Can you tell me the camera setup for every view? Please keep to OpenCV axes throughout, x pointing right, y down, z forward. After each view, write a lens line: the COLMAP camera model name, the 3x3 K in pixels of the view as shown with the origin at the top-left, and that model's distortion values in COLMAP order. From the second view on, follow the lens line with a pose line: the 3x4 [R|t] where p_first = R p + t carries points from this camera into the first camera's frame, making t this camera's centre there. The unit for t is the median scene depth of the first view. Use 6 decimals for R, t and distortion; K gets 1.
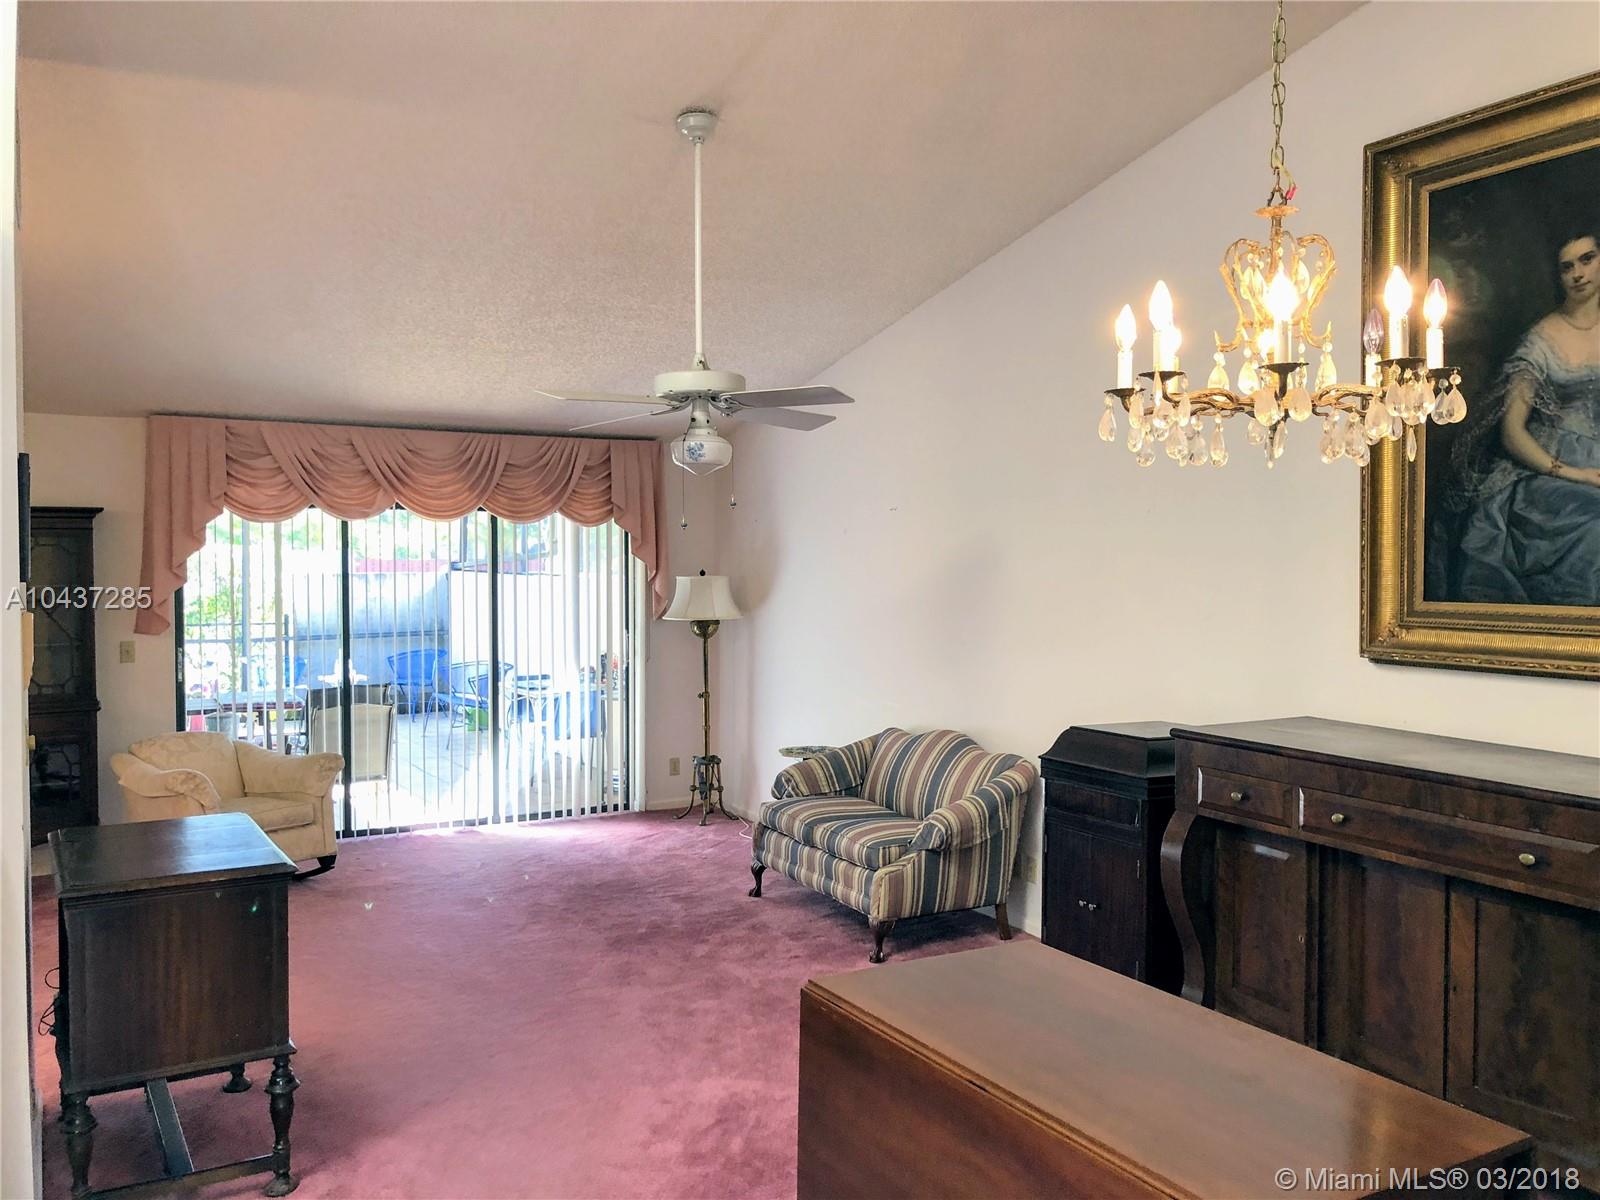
lens RADIAL K [[1301.9, 0, 814.3], [0, 1301.9, 591.0], [0, 0, 1]] dist [0.048903, -0.066727]
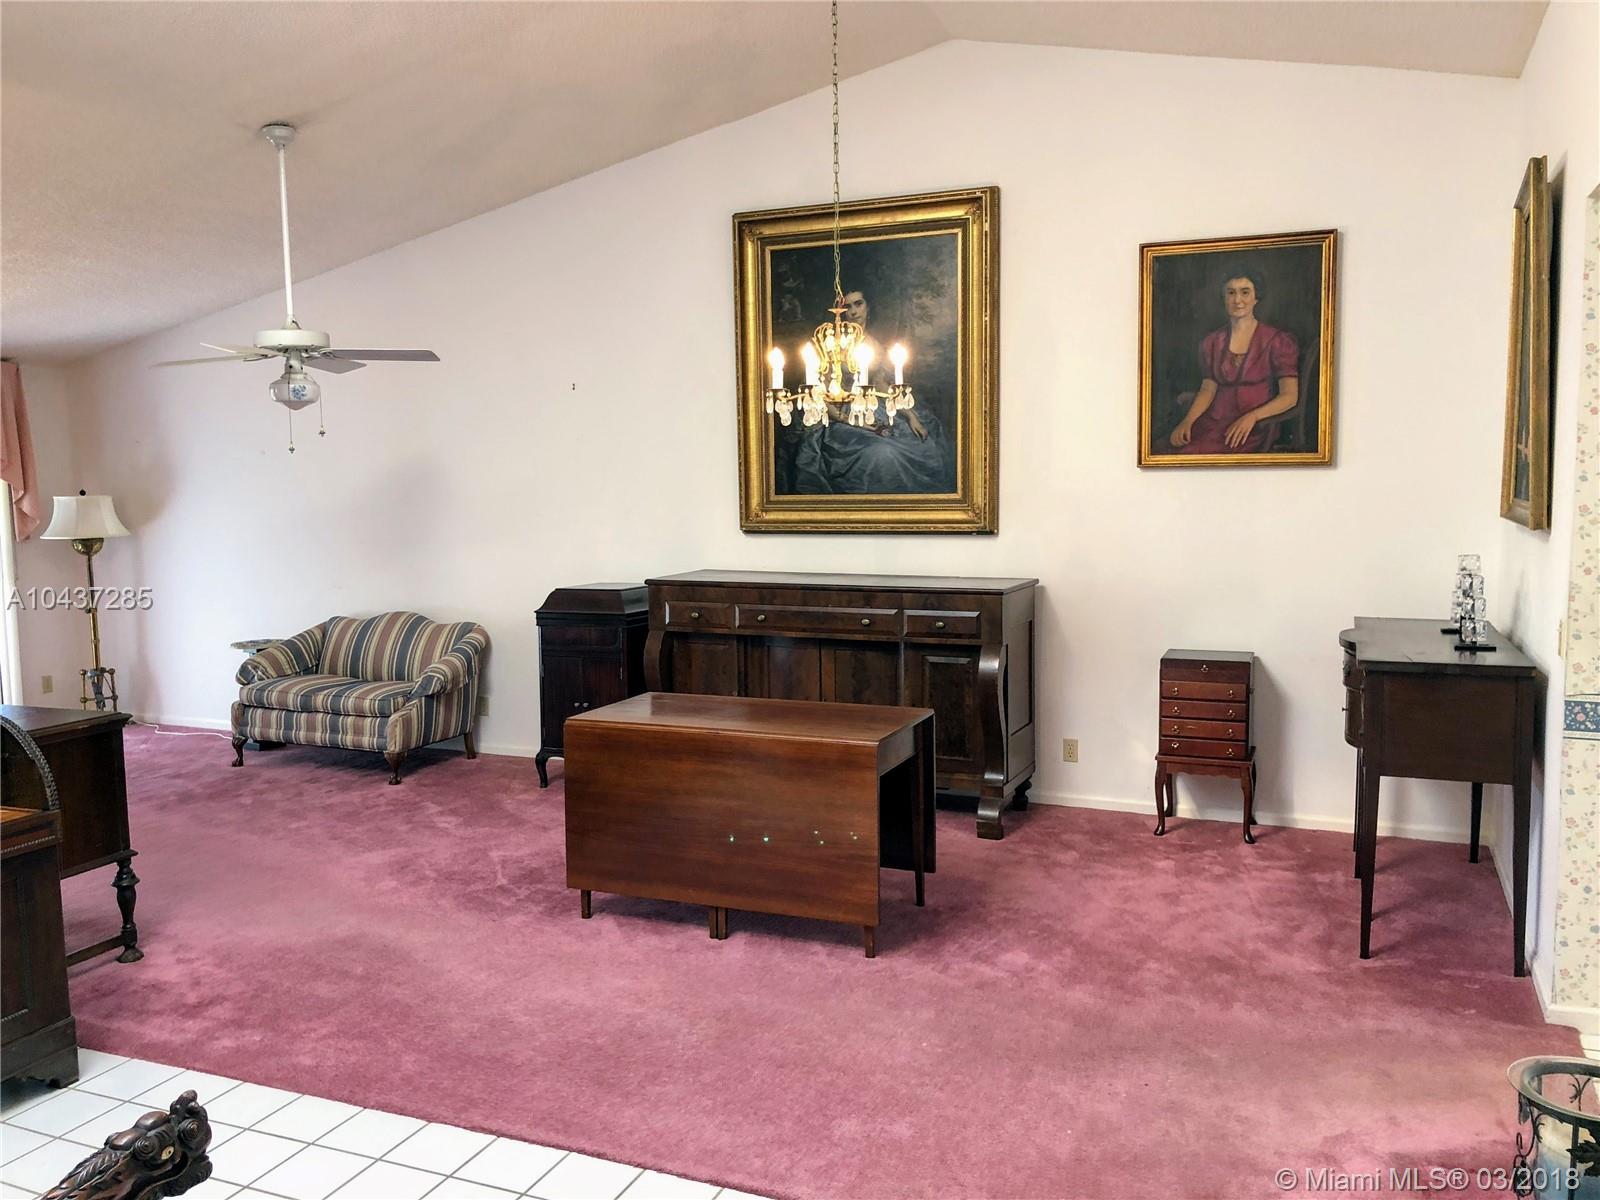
lens RADIAL K [[1301.9, 0, 810.1], [0, 1301.9, 587.3], [0, 0, 1]] dist [0.048903, -0.066727]
pose [[0.794142, -0.067888, 0.603928, -0.399628], [0.030593, 0.996947, 0.071838, 0.005664], [-0.606961, -0.038574, 0.793795, -0.283688]]
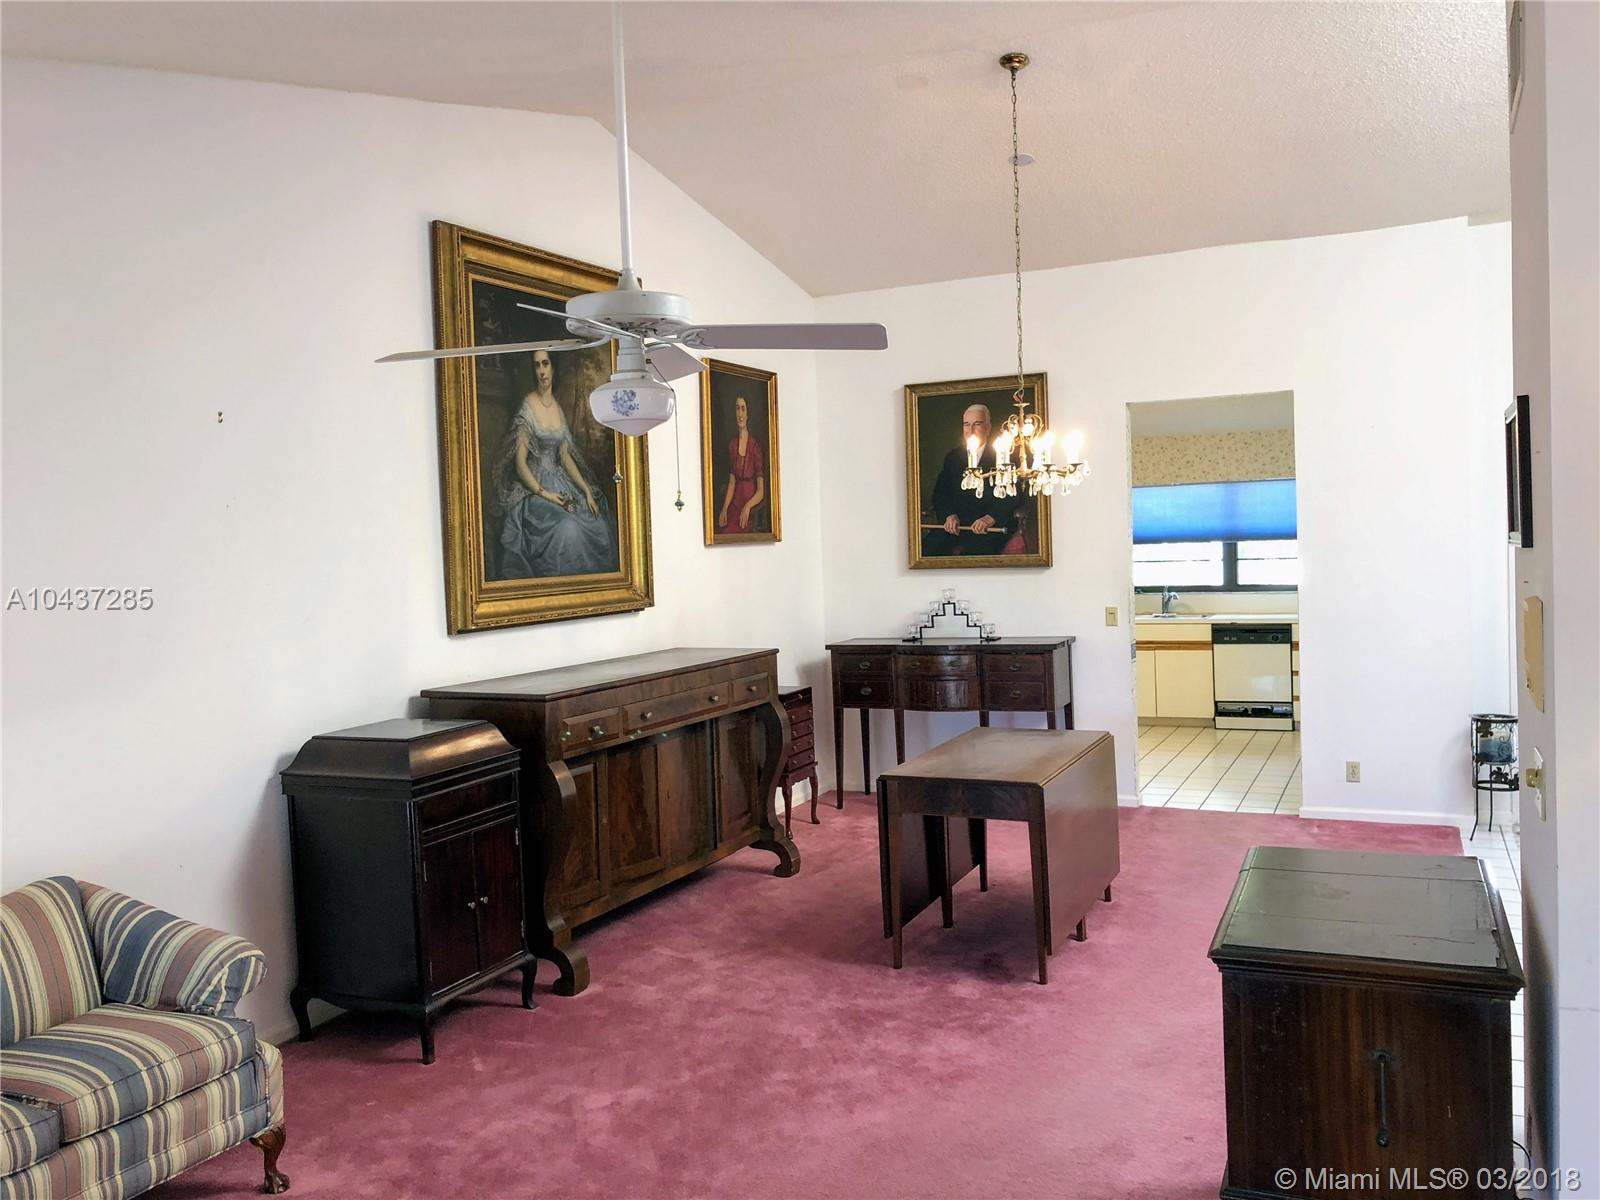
lens RADIAL K [[1301.9, 0, 805.3], [0, 1301.9, 587.8], [0, 0, 1]] dist [0.048903, -0.066727]
pose [[-0.577435, -0.017005, 0.816260, -0.624919], [0.051224, 0.997059, 0.057008, -0.034699], [-0.814828, 0.074730, -0.574866, 1.138812]]
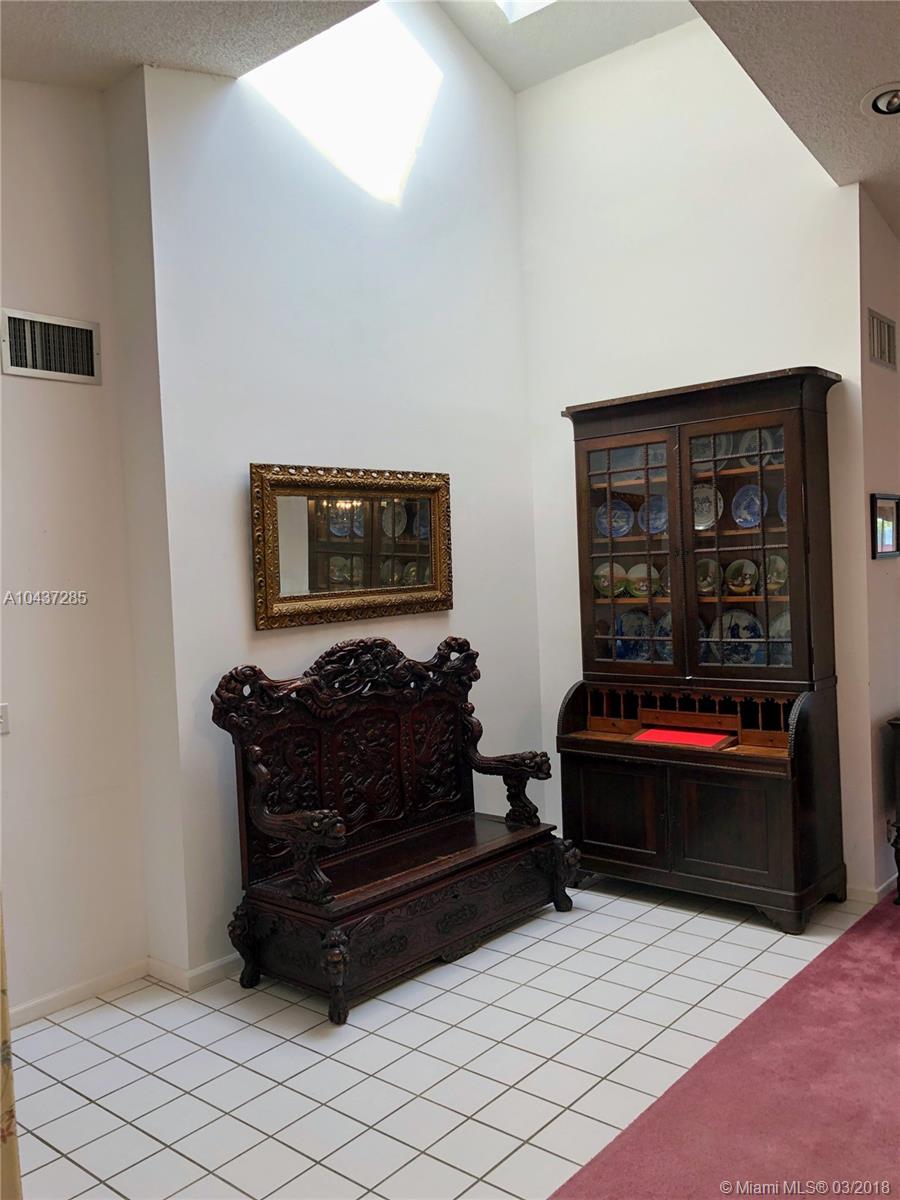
lens RADIAL K [[976.5, 0, 445.7], [0, 976.5, 595.6], [0, 0, 1]] dist [0.048903, -0.066727]
pose [[0.320186, 0.011759, -0.947282, 0.335140], [0.011122, 0.999807, 0.016170, 0.009557], [0.947289, -0.015713, 0.319993, -0.040218]]
